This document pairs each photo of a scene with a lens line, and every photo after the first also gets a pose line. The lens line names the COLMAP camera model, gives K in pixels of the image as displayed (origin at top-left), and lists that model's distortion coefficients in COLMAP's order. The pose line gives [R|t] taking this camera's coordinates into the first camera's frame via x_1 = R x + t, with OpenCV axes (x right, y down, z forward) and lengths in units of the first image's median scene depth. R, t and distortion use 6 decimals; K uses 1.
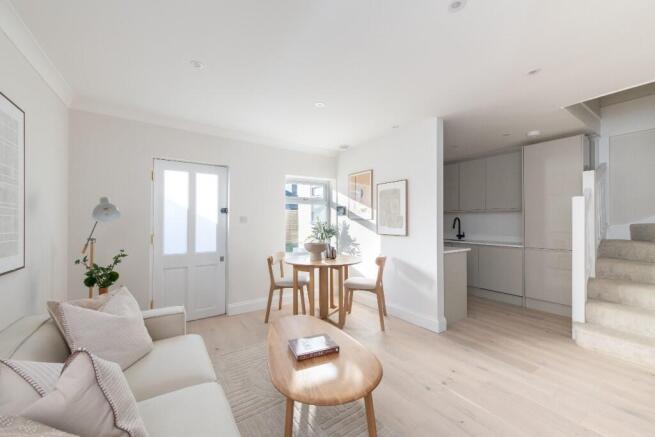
lens RADIAL K [[263.9, 0, 327.2], [0, 263.9, 218.5], [0, 0, 1]] dist [0.009318, -0.001652]
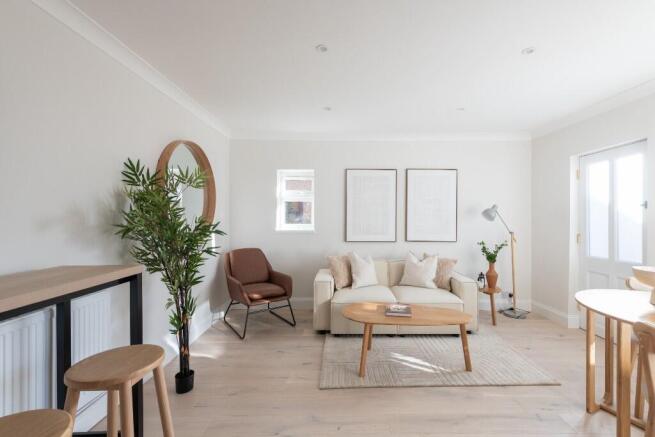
lens RADIAL K [[279.3, 0, 330.6], [0, 279.3, 219.0], [0, 0, 1]] dist [0.009178, -0.000654]
pose [[-0.542636, 0.001754, -0.839966, 0.675072], [0.004765, 0.999988, -0.000990, 0.003816], [0.839954, -0.004540, -0.542638, 0.747889]]
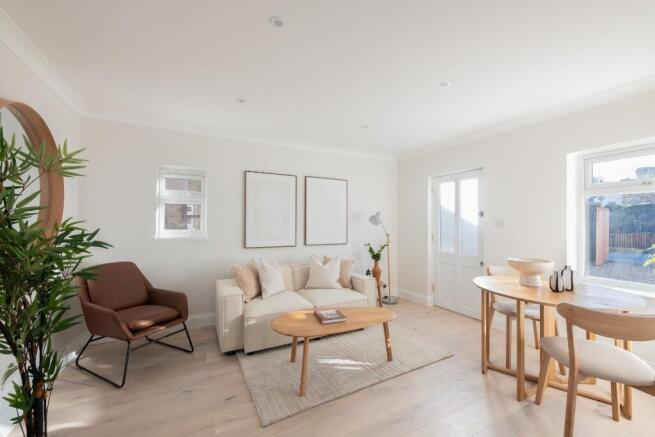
lens RADIAL K [[263.9, 0, 337.6], [0, 263.9, 222.2], [0, 0, 1]] dist [0.009318, -0.001652]
pose [[-0.103500, -0.004090, -0.994621, 0.650009], [0.005934, 0.999971, -0.004730, 0.001911], [0.994612, -0.006391, -0.103473, 0.603973]]
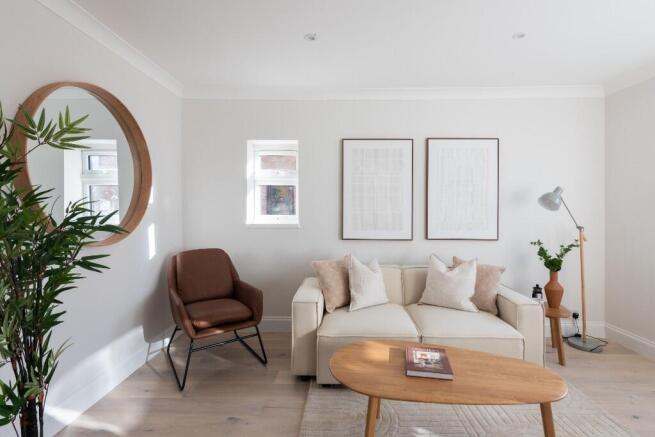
lens RADIAL K [[334.4, 0, 312.2], [0, 334.4, 209.8], [0, 0, 1]] dist [0.002519, -0.000771]
pose [[-0.579535, 0.002662, -0.814943, 0.493341], [0.005834, 0.999983, -0.000883, 0.008833], [0.814926, -0.005266, -0.579541, 0.658849]]
